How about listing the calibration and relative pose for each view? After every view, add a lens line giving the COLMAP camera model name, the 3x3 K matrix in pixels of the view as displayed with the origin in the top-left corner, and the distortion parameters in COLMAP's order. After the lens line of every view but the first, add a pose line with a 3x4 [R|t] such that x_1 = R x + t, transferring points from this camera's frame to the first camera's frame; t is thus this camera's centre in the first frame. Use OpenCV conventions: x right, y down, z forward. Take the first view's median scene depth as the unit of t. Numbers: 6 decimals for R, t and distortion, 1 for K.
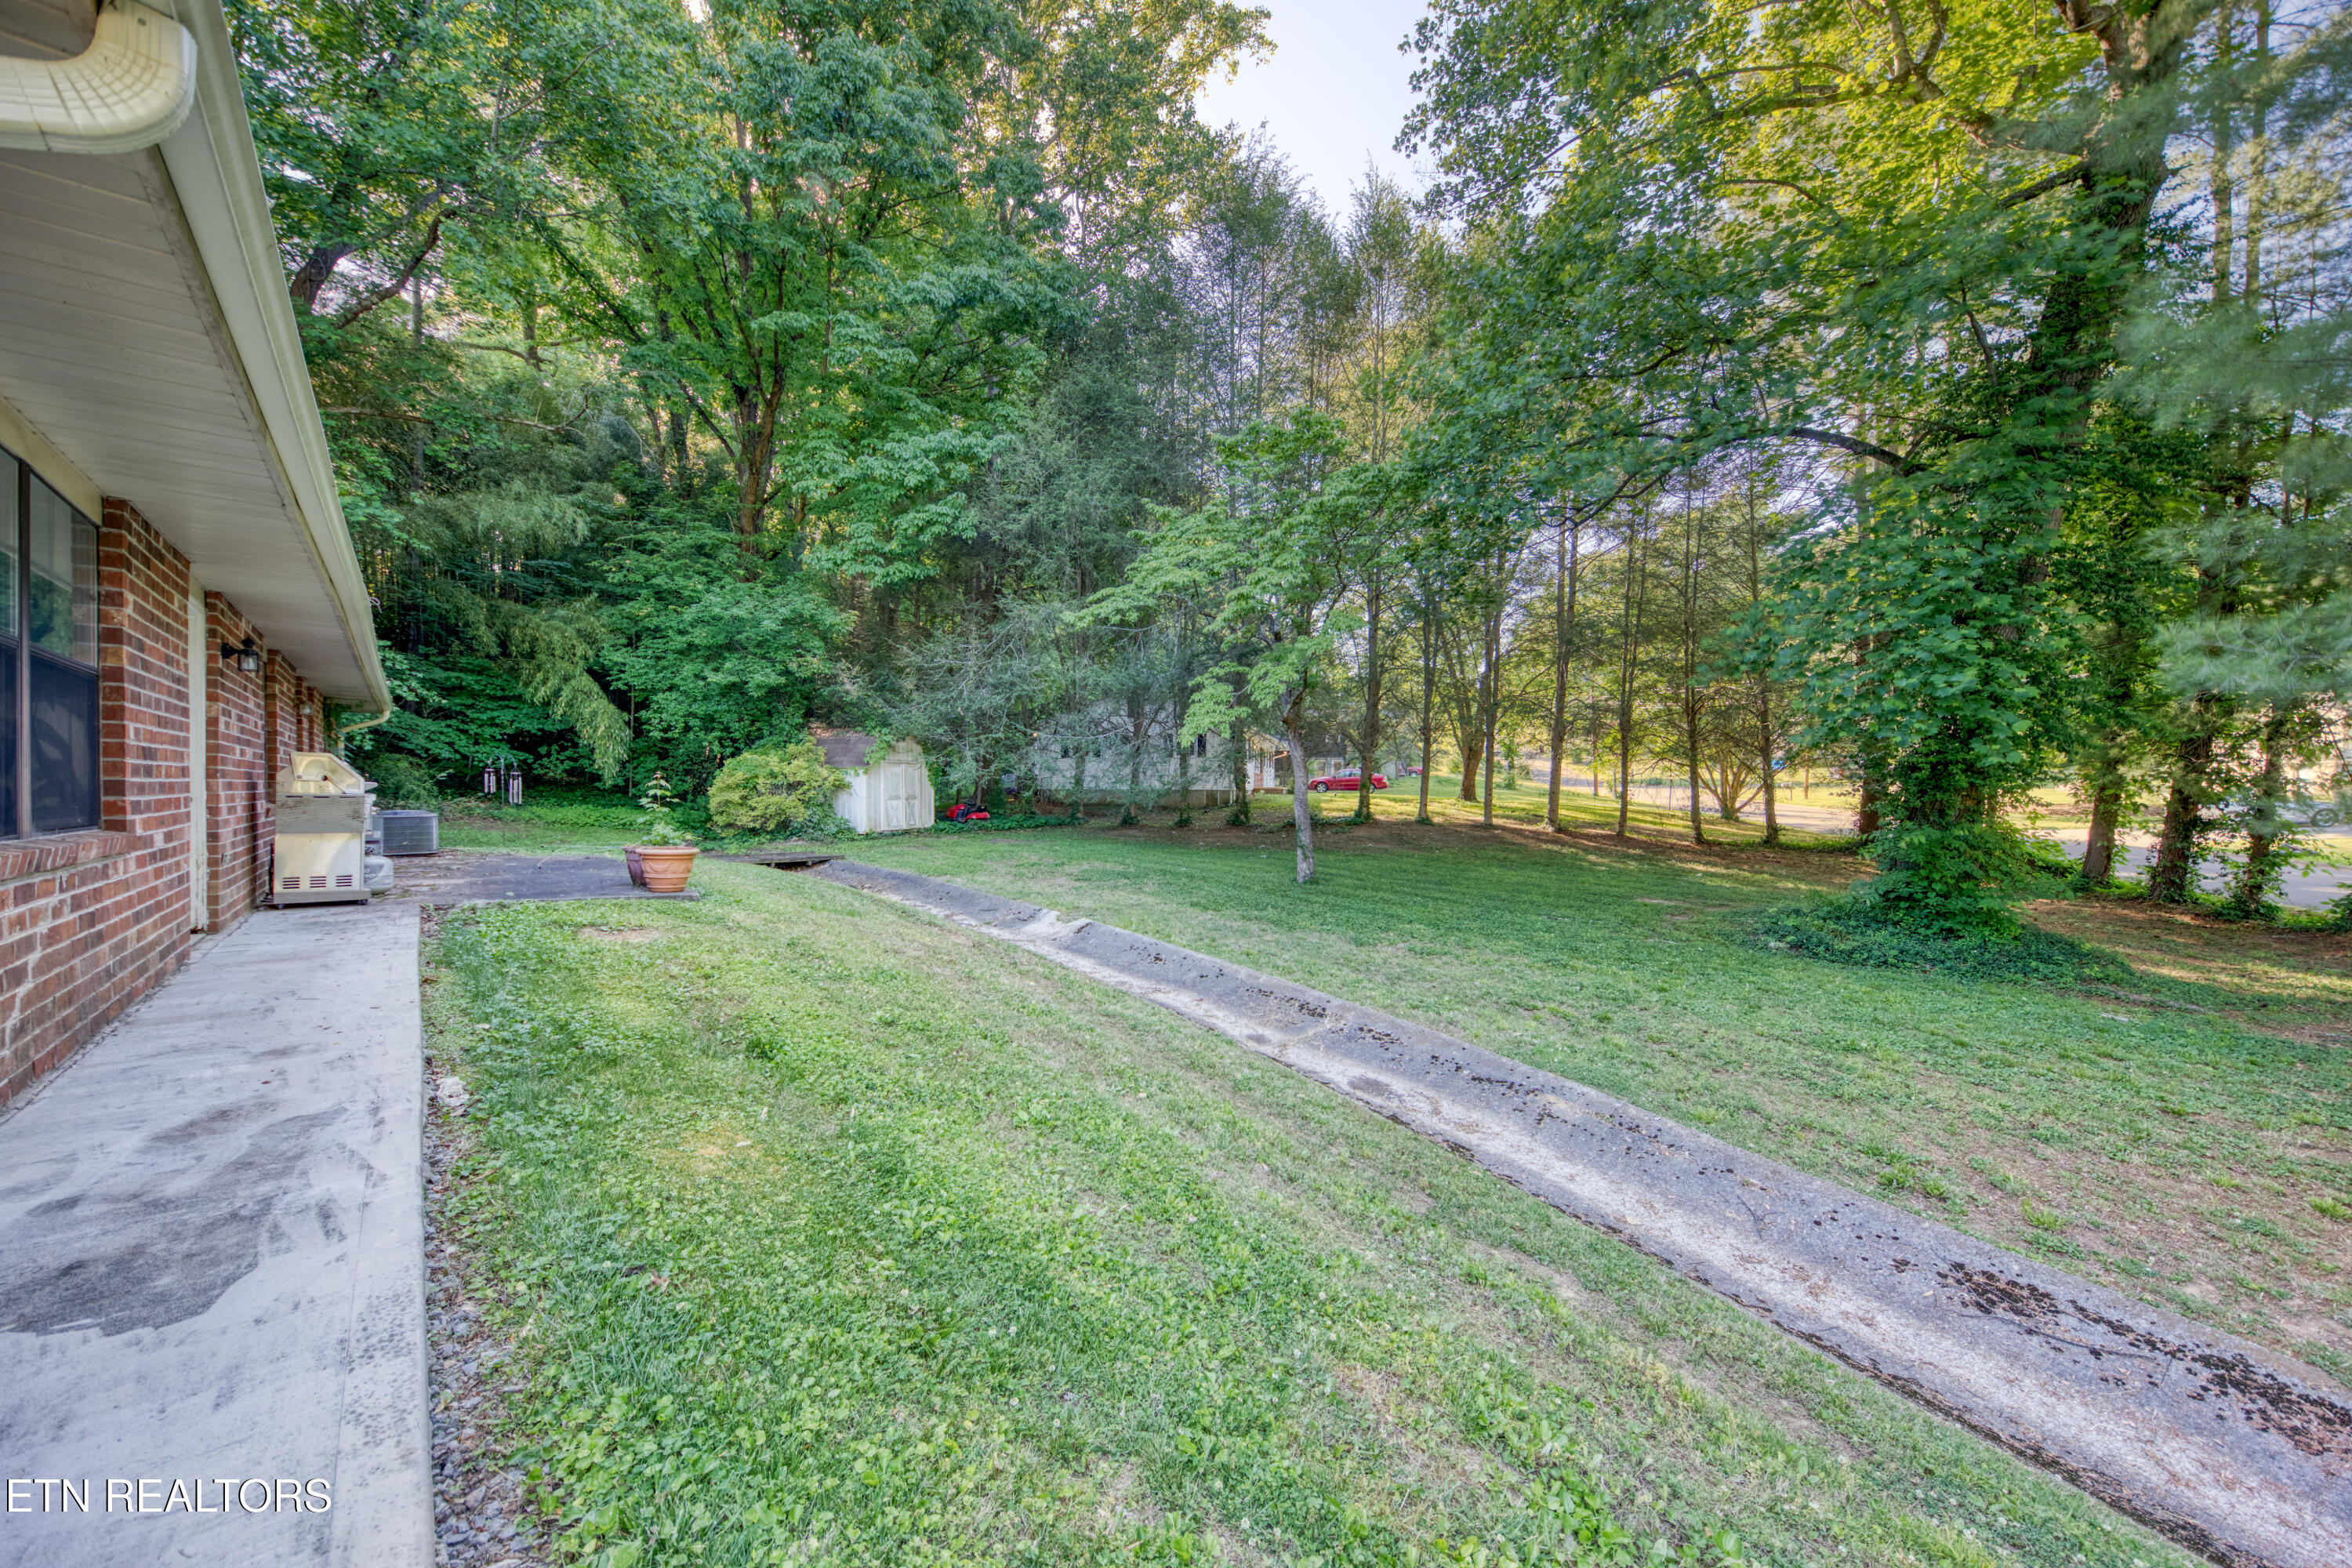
lens RADIAL K [[882.1, 0, 1176.0], [0, 882.1, 784.0], [0, 0, 1]] dist [-0.001977, -0.000256]
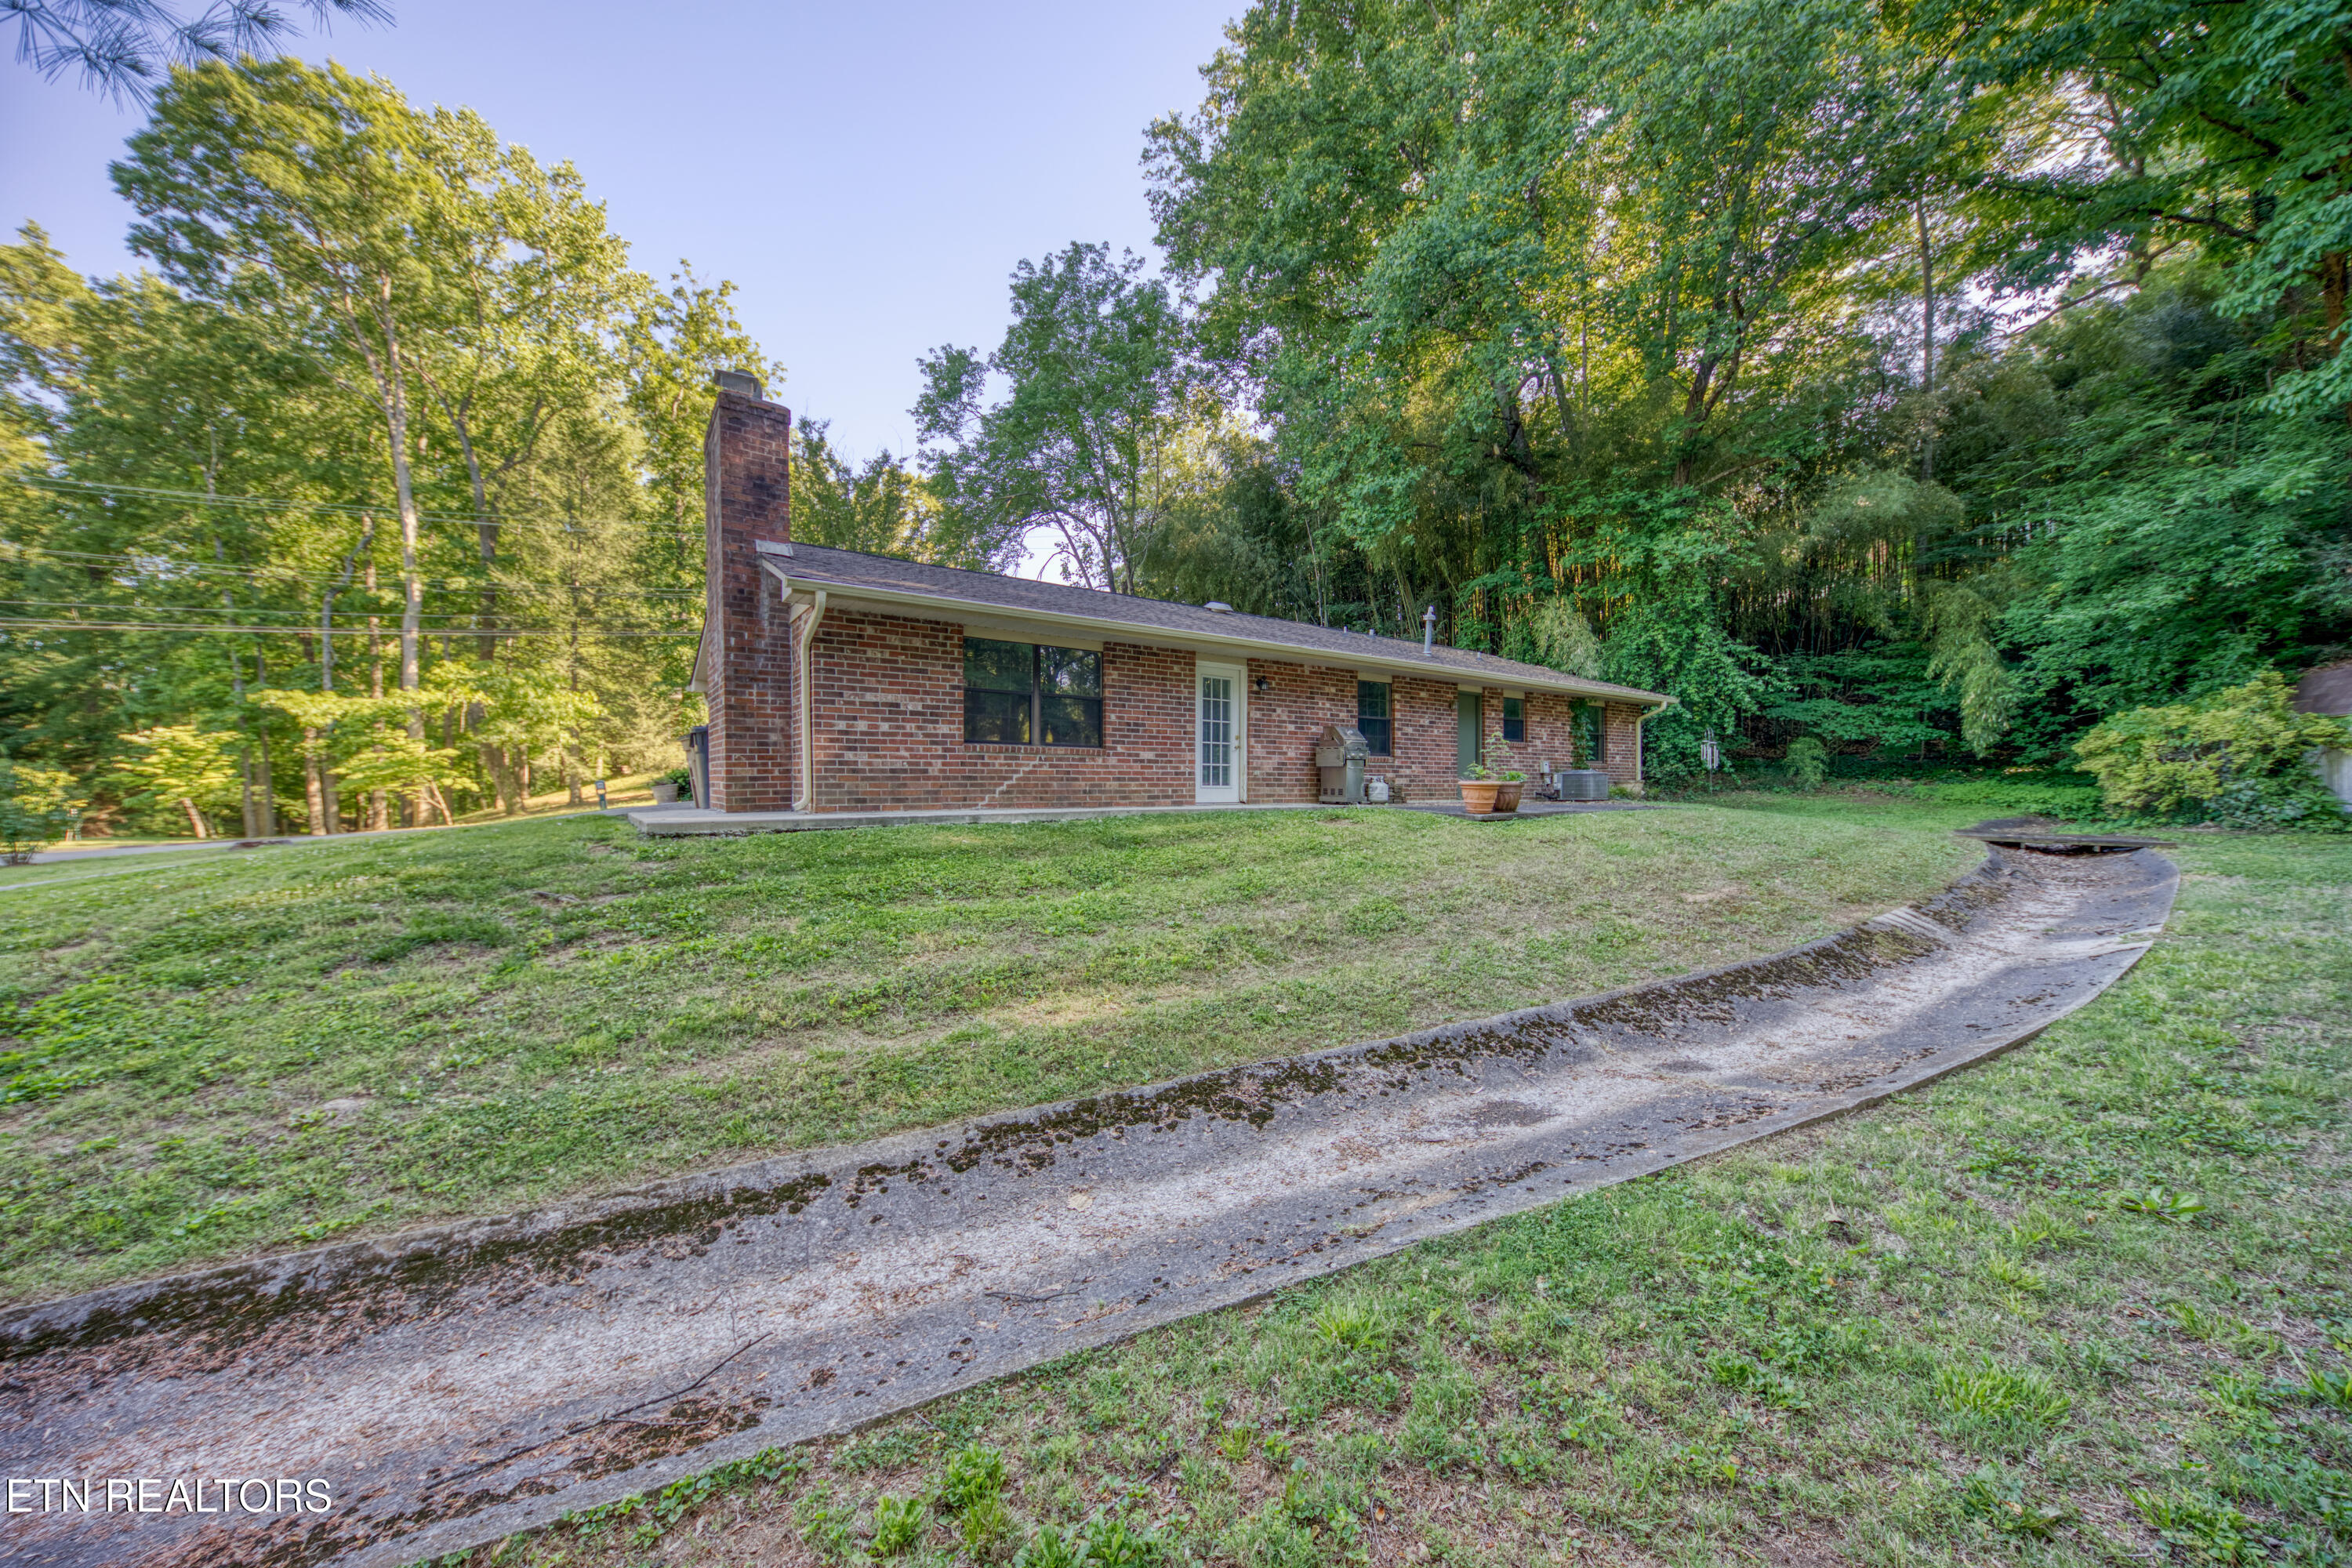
lens RADIAL K [[839.7, 0, 1176.0], [0, 839.7, 784.0], [0, 0, 1]] dist [0.001003, 0.000015]
pose [[-0.123090, -0.011630, -0.992327, 0.766893], [-0.002928, 0.999931, -0.011355, 0.099104], [0.992391, 0.001508, -0.123116, 0.742004]]
